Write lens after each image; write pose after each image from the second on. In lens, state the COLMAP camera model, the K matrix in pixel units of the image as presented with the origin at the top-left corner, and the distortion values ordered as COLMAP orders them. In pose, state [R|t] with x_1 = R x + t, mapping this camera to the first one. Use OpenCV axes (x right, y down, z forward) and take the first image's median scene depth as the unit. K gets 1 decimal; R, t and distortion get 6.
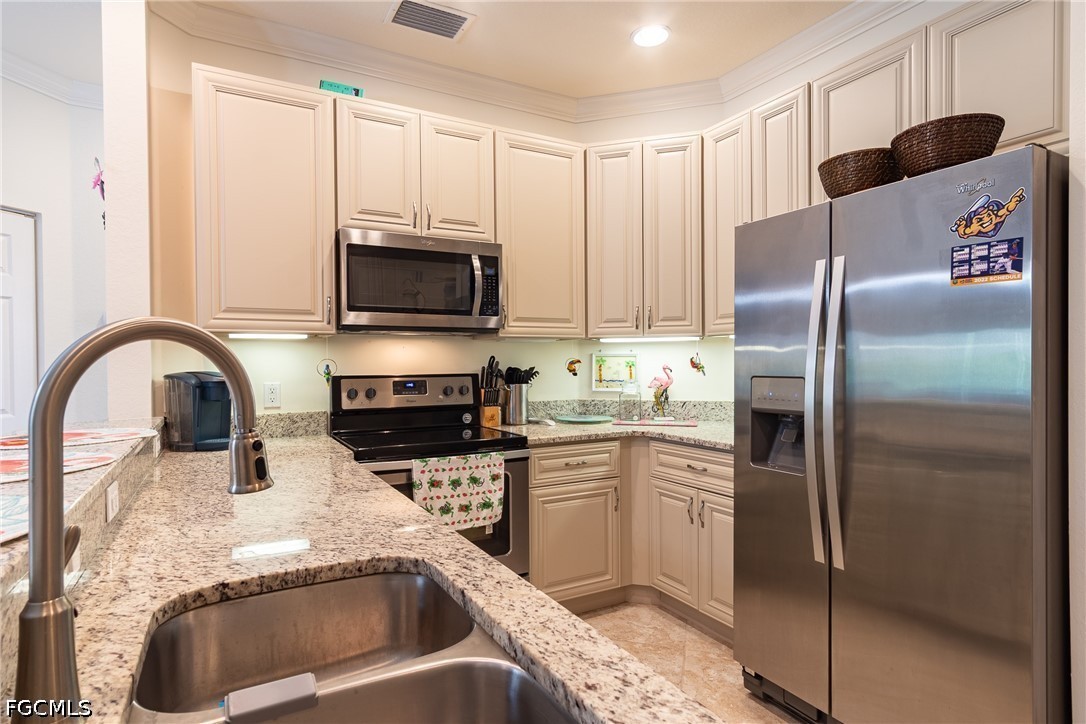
lens RADIAL K [[581.7, 0, 535.8], [0, 581.7, 367.3], [0, 0, 1]] dist [0.006863, 0.001718]
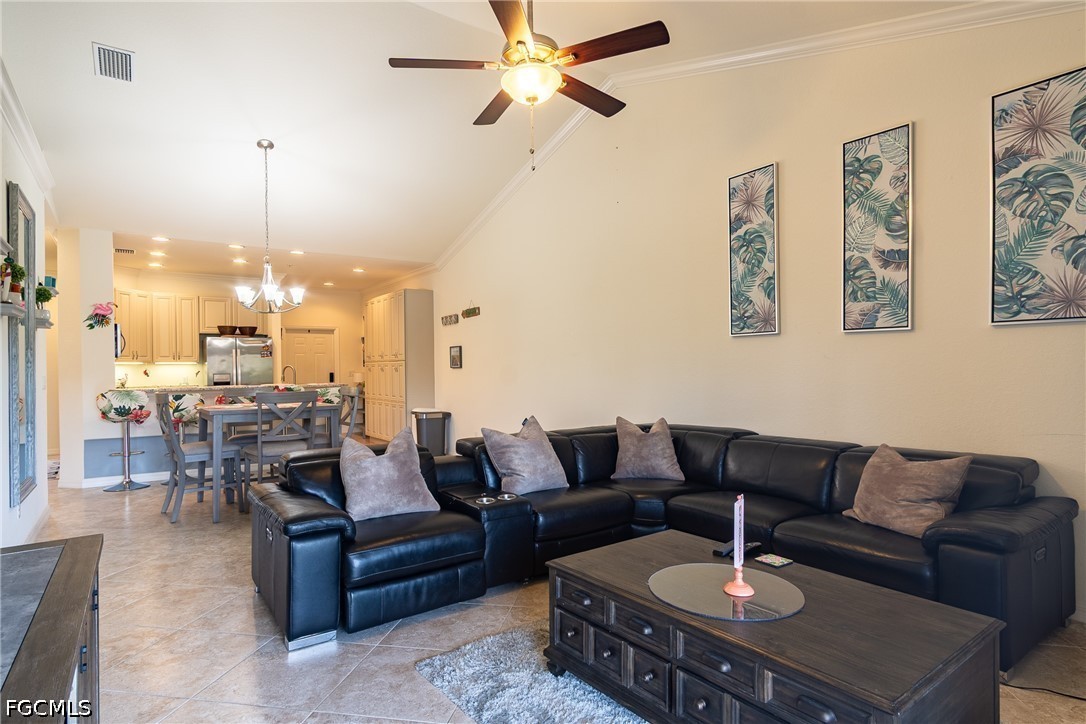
lens RADIAL K [[581.7, 0, 536.0], [0, 581.7, 366.5], [0, 0, 1]] dist [0.006863, 0.001718]
pose [[-0.101986, 0.010374, 0.994732, -3.180390], [0.024920, 0.999658, -0.007870, 0.040293], [-0.994474, 0.023986, -0.102209, -0.686756]]
